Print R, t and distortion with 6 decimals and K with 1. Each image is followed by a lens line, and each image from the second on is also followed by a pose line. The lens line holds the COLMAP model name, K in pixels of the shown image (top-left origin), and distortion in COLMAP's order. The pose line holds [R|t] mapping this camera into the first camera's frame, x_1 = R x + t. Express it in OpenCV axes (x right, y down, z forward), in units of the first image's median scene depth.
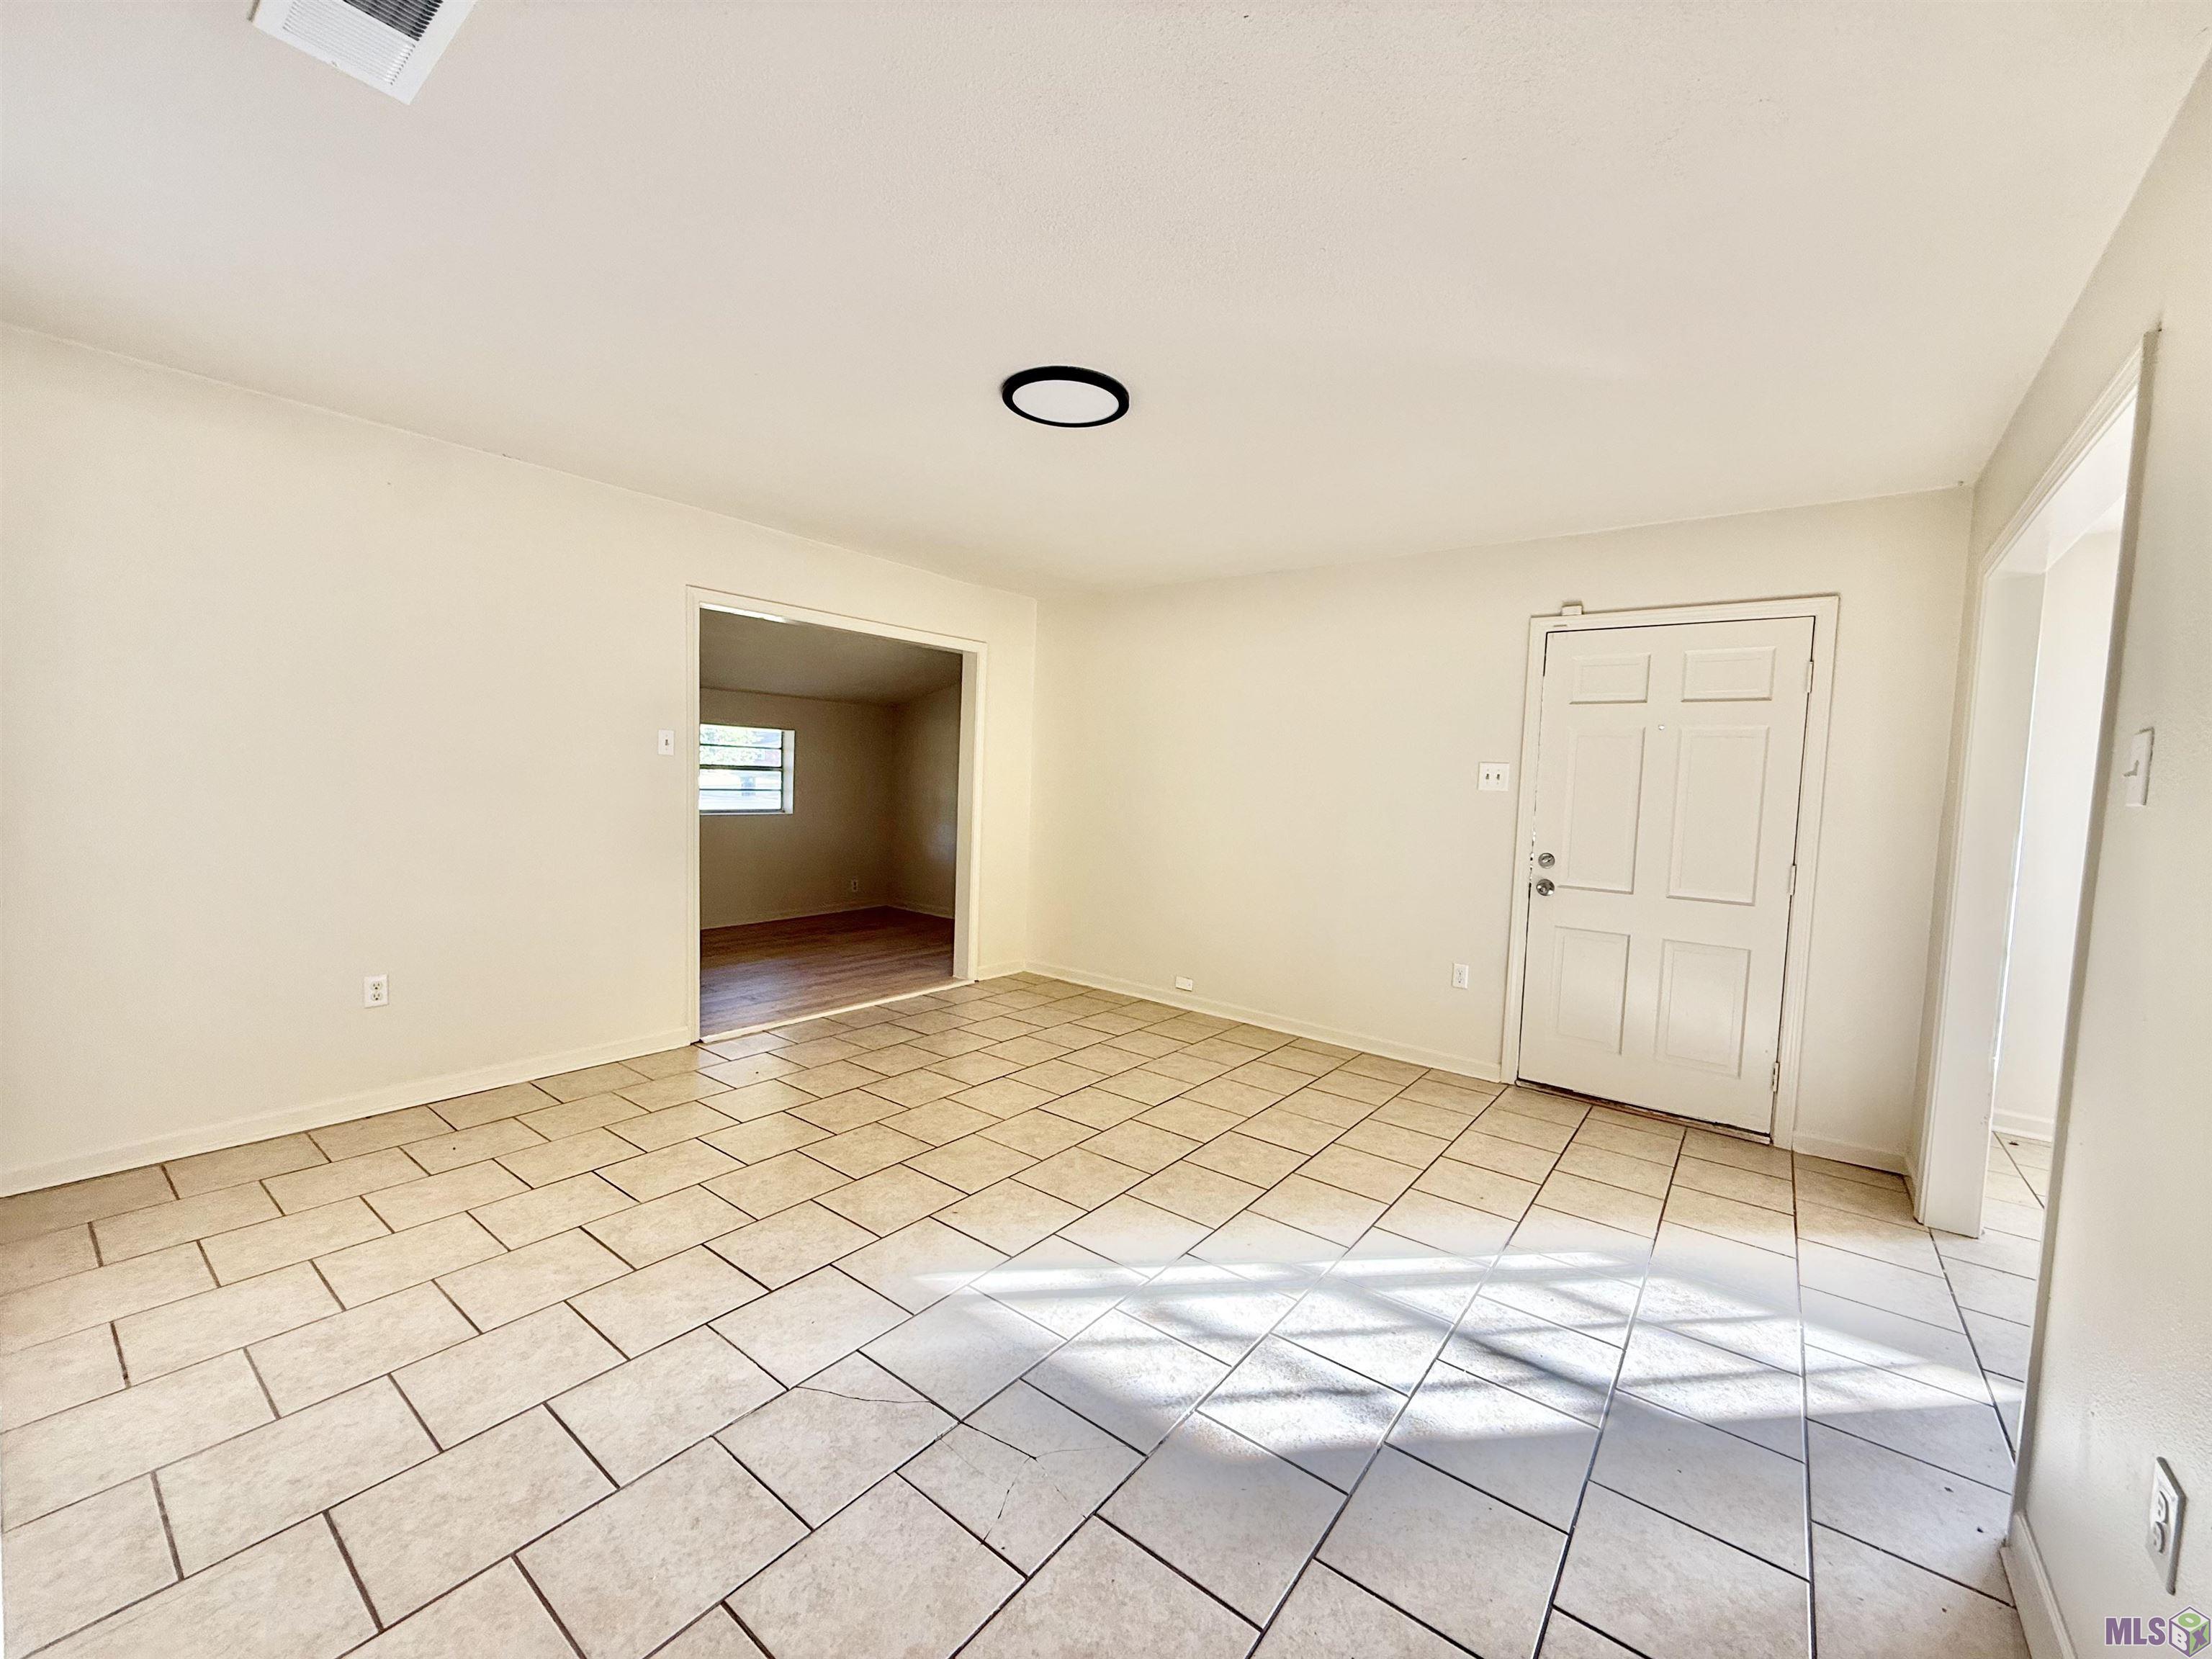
lens RADIAL K [[883.5, 0, 1108.3], [0, 883.5, 827.2], [0, 0, 1]] dist [-0.003921, 0.000301]
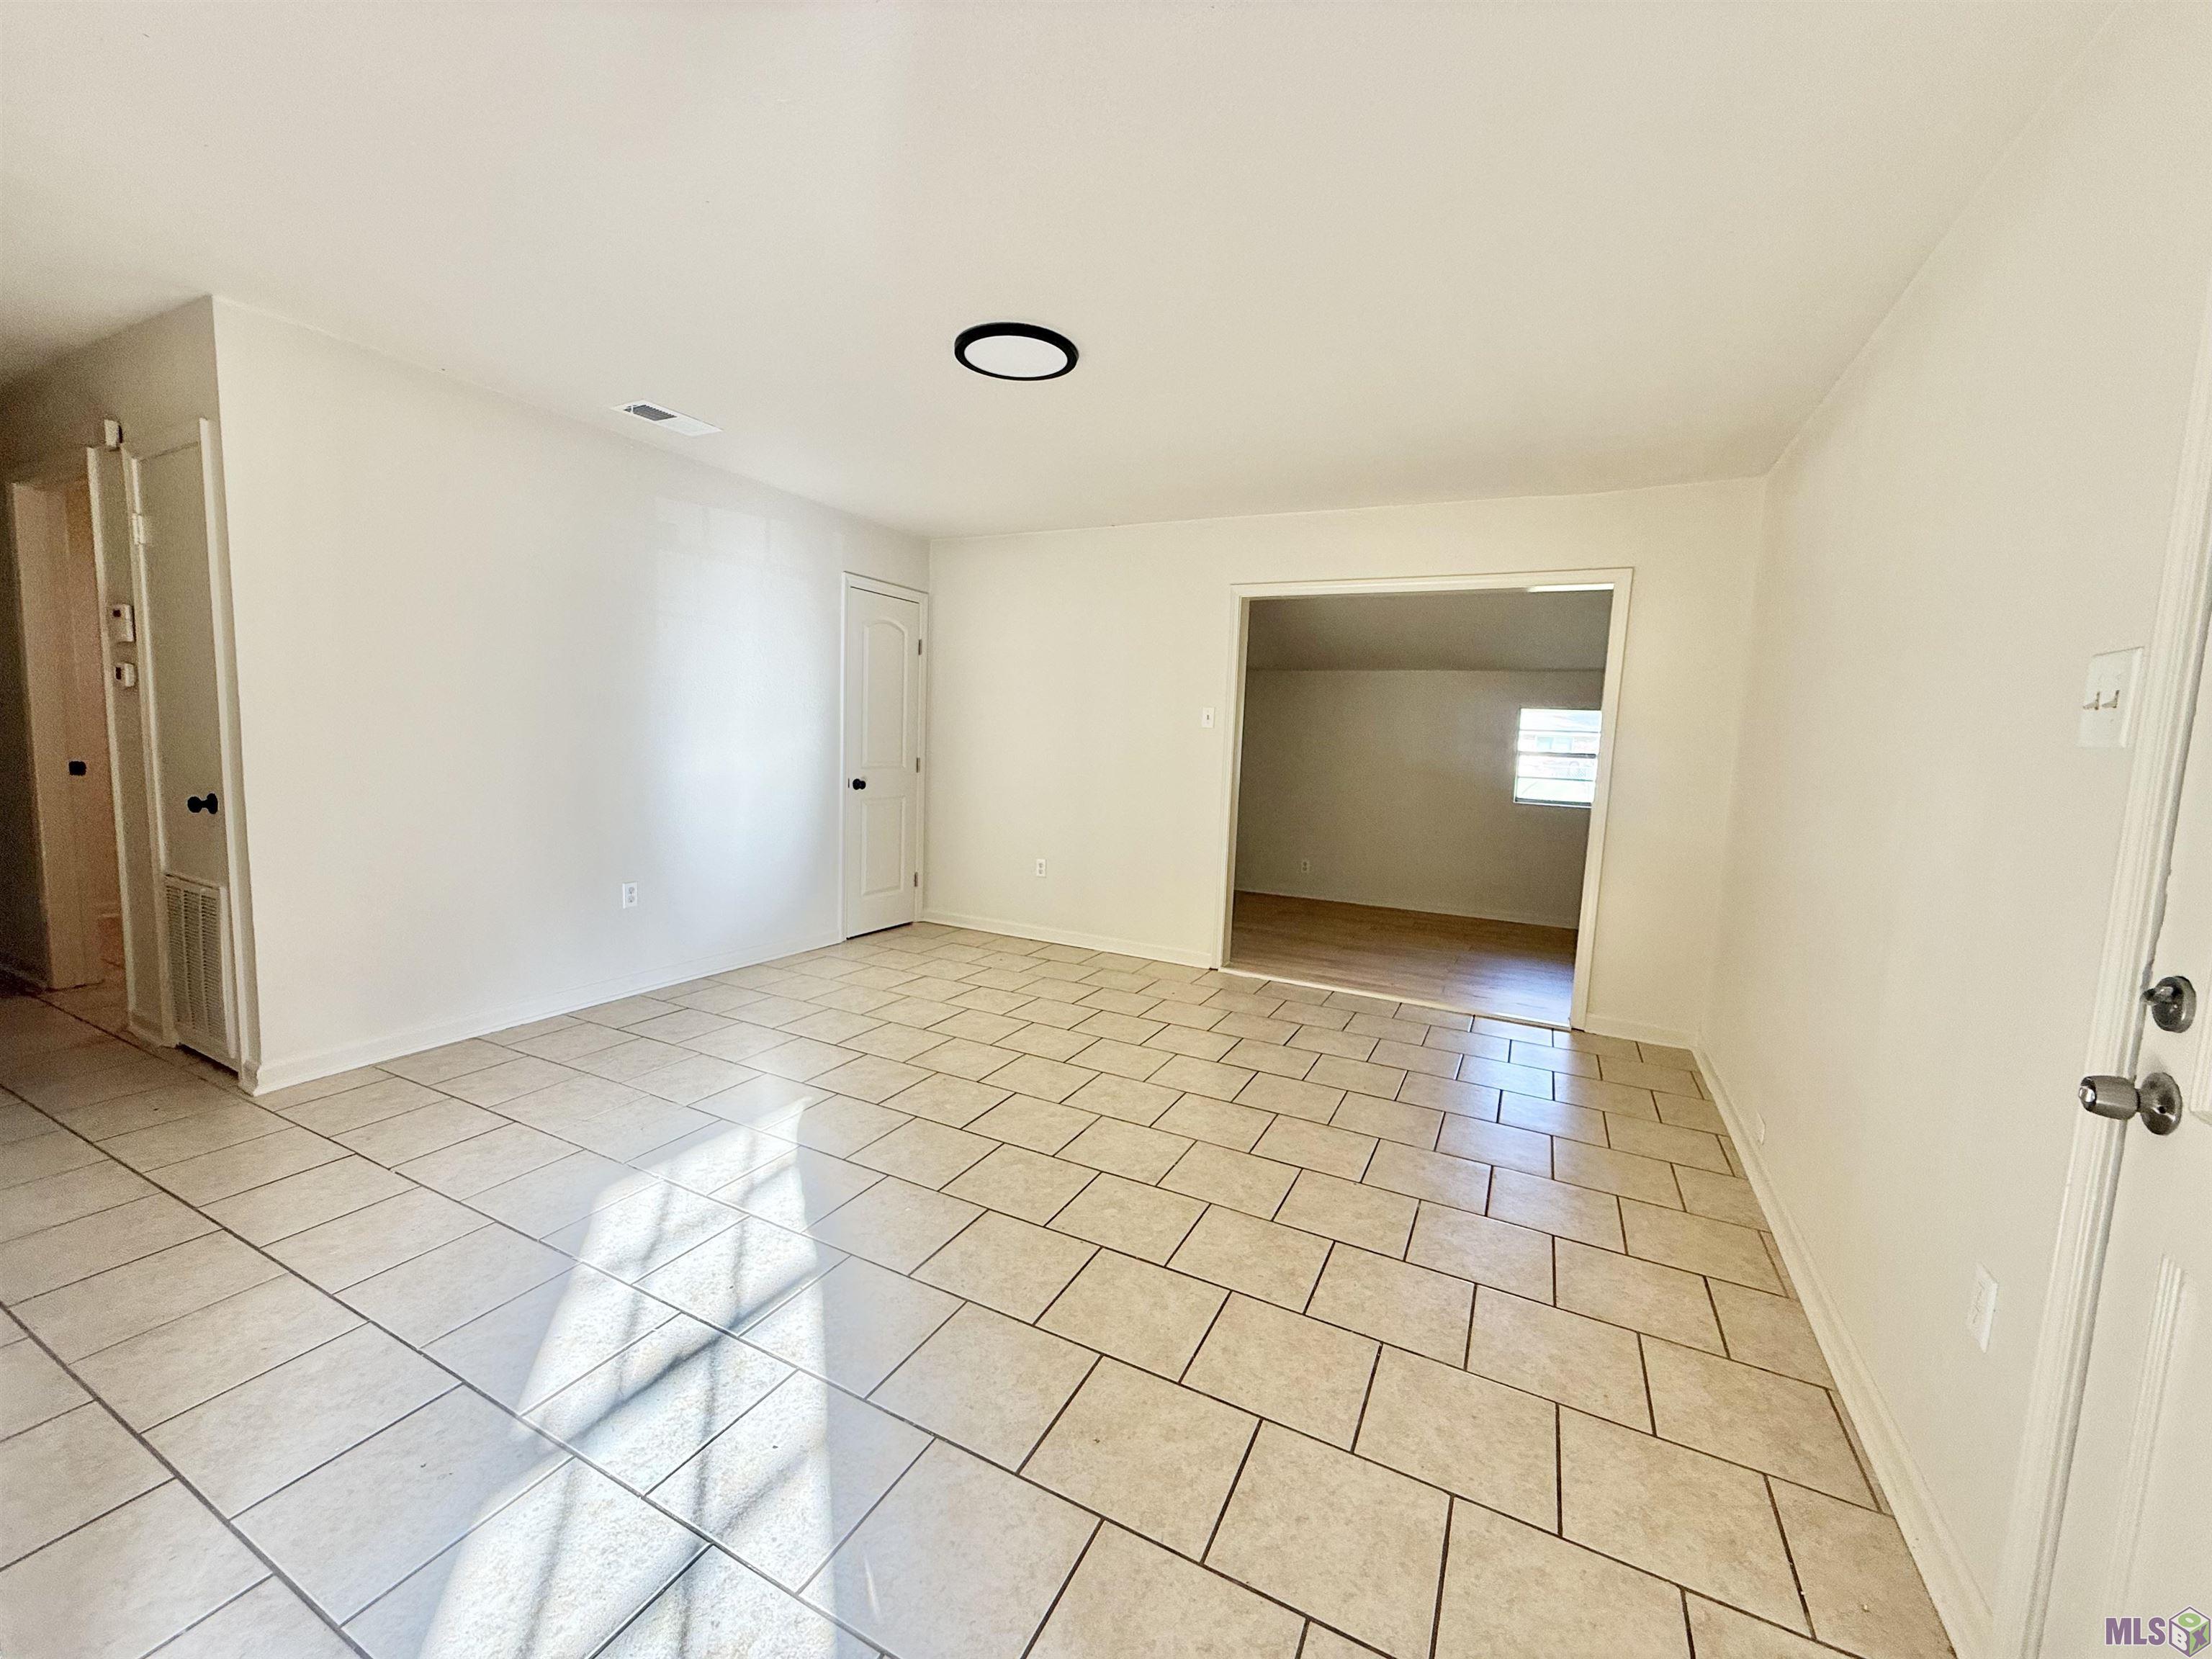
lens RADIAL K [[883.5, 0, 1104.0], [0, 883.5, 824.7], [0, 0, 1]] dist [-0.003921, 0.000301]
pose [[0.188473, 0.071415, -0.979478, 1.269678], [-0.093376, 0.994137, 0.054516, -0.002423], [0.977629, 0.081185, 0.194037, 1.156684]]
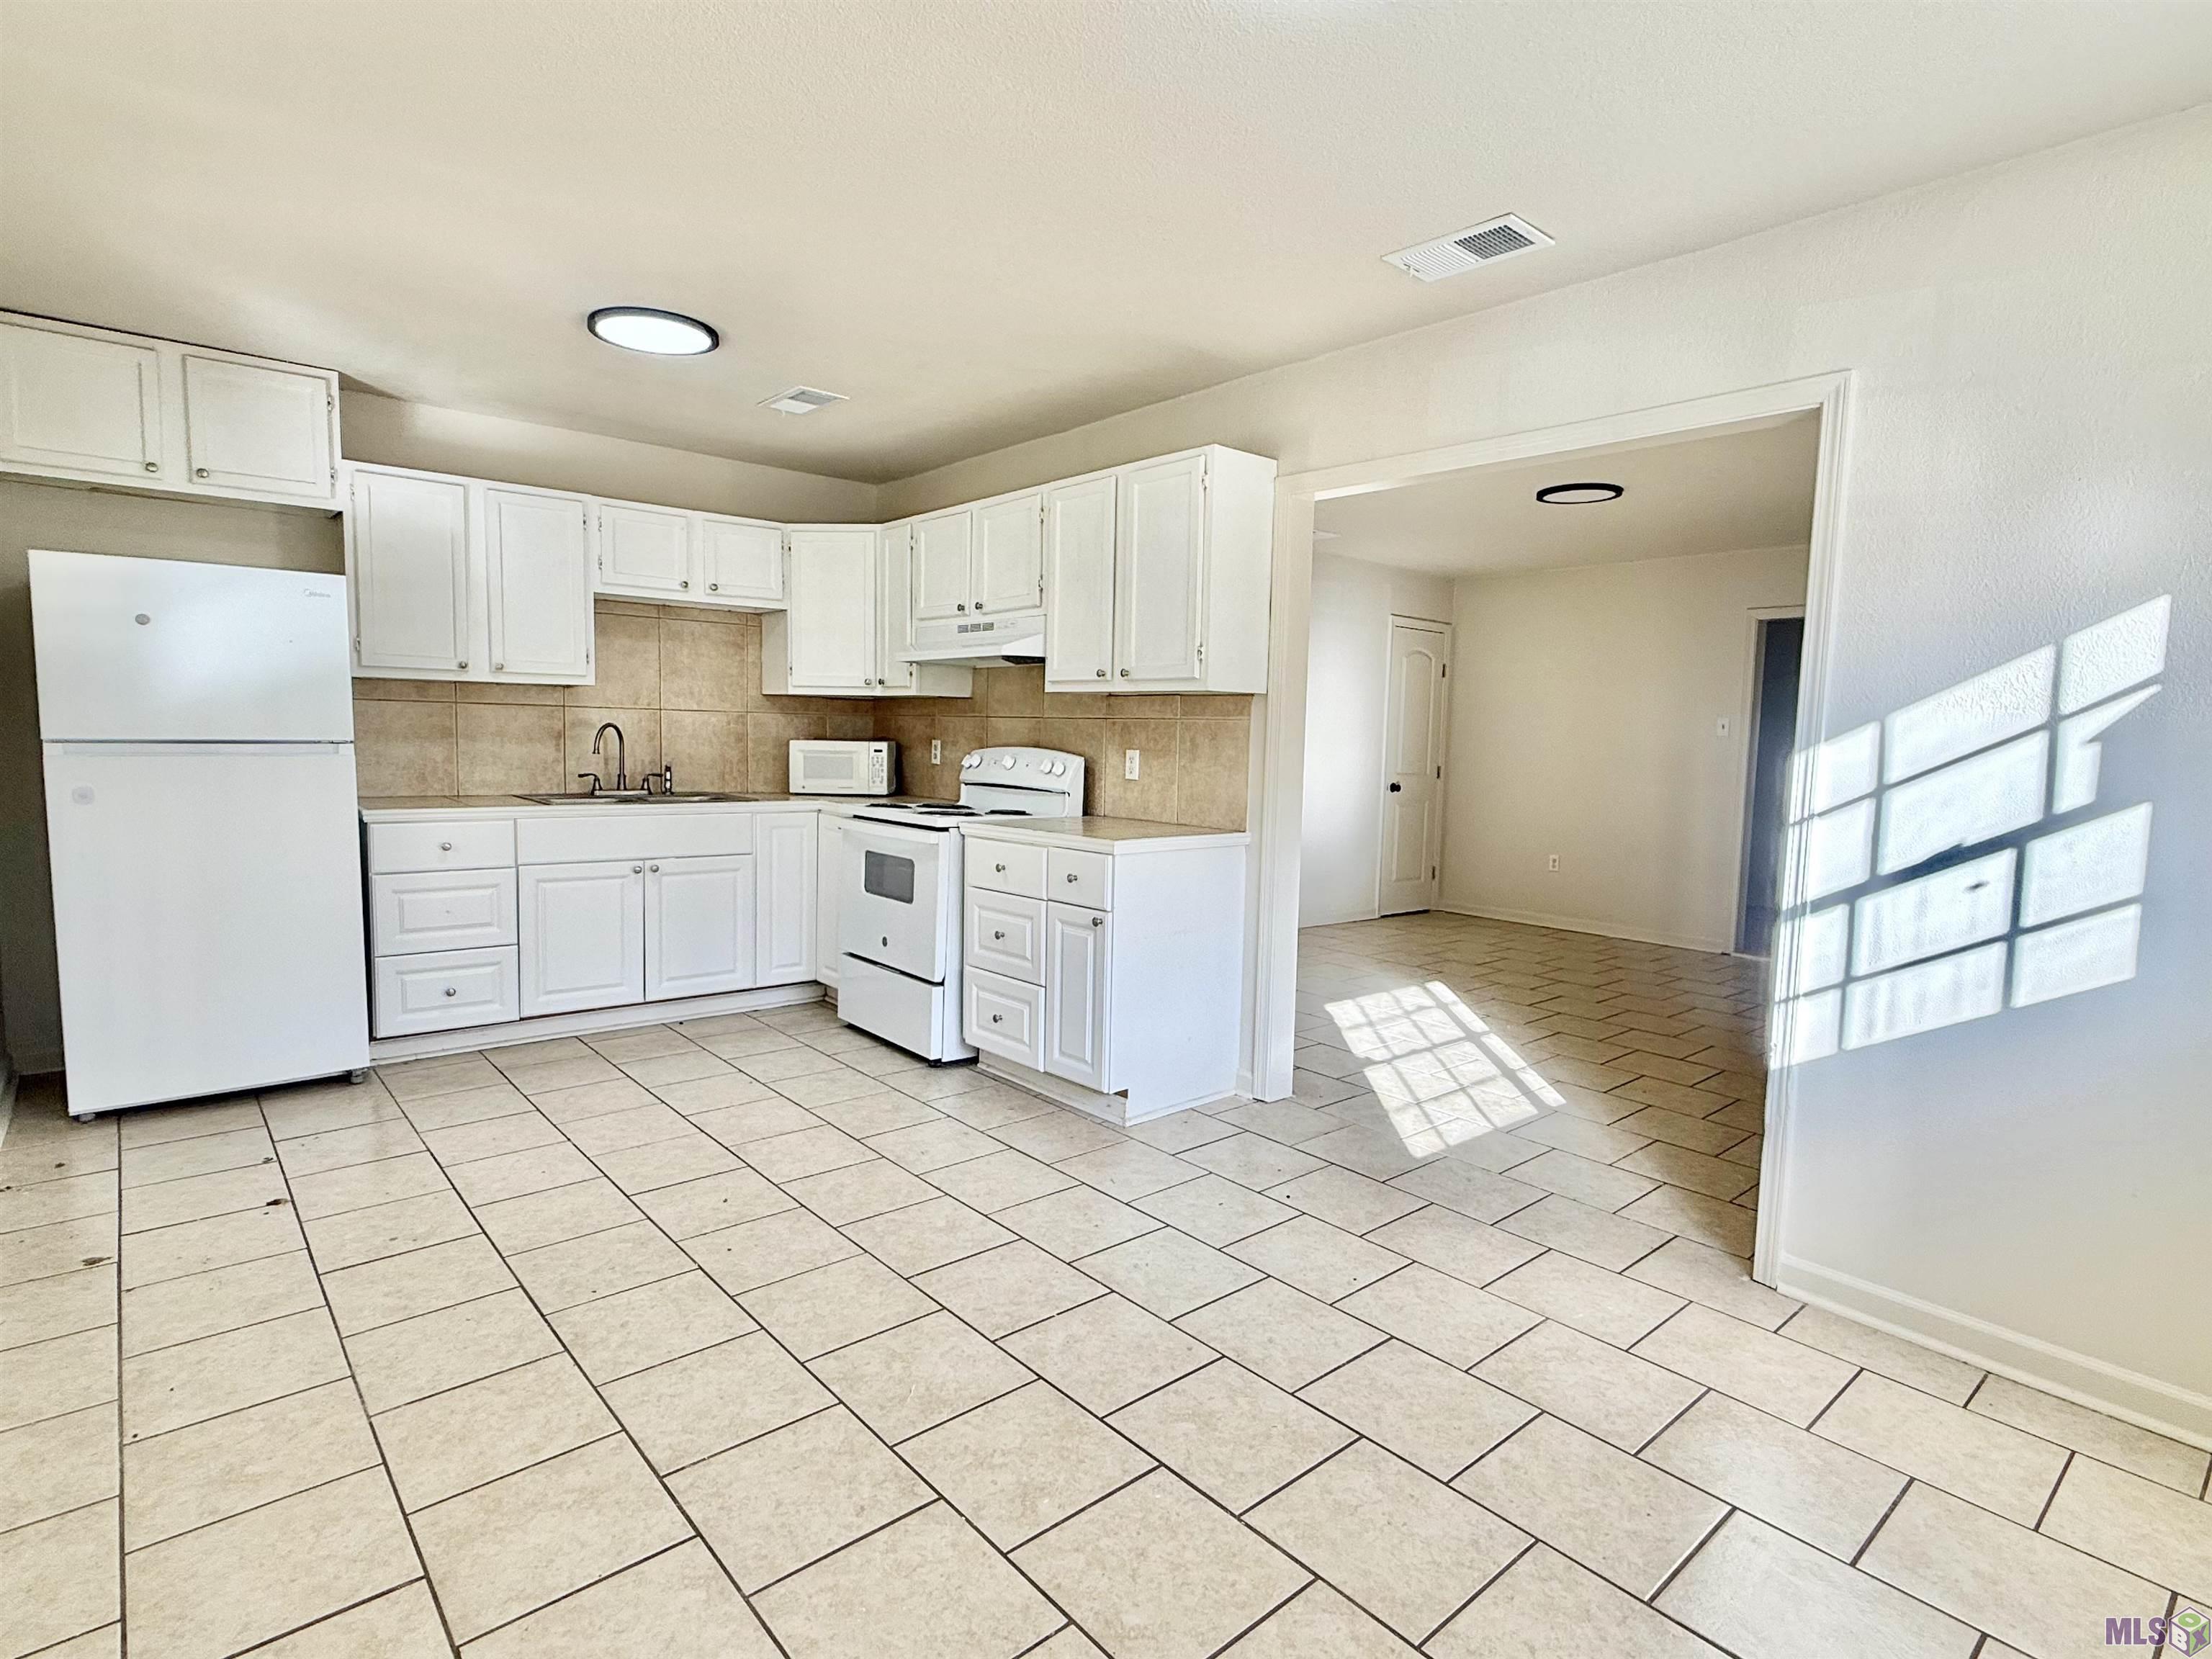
lens RADIAL K [[1146.0, 0, 1105.4], [0, 1146.0, 835.6], [0, 0, 1]] dist [0.001032, 0.000147]
pose [[-0.195906, 0.043933, -0.979638, 2.647788], [-0.091625, 0.993806, 0.062891, 0.087810], [0.976333, 0.102080, -0.190667, 0.768690]]
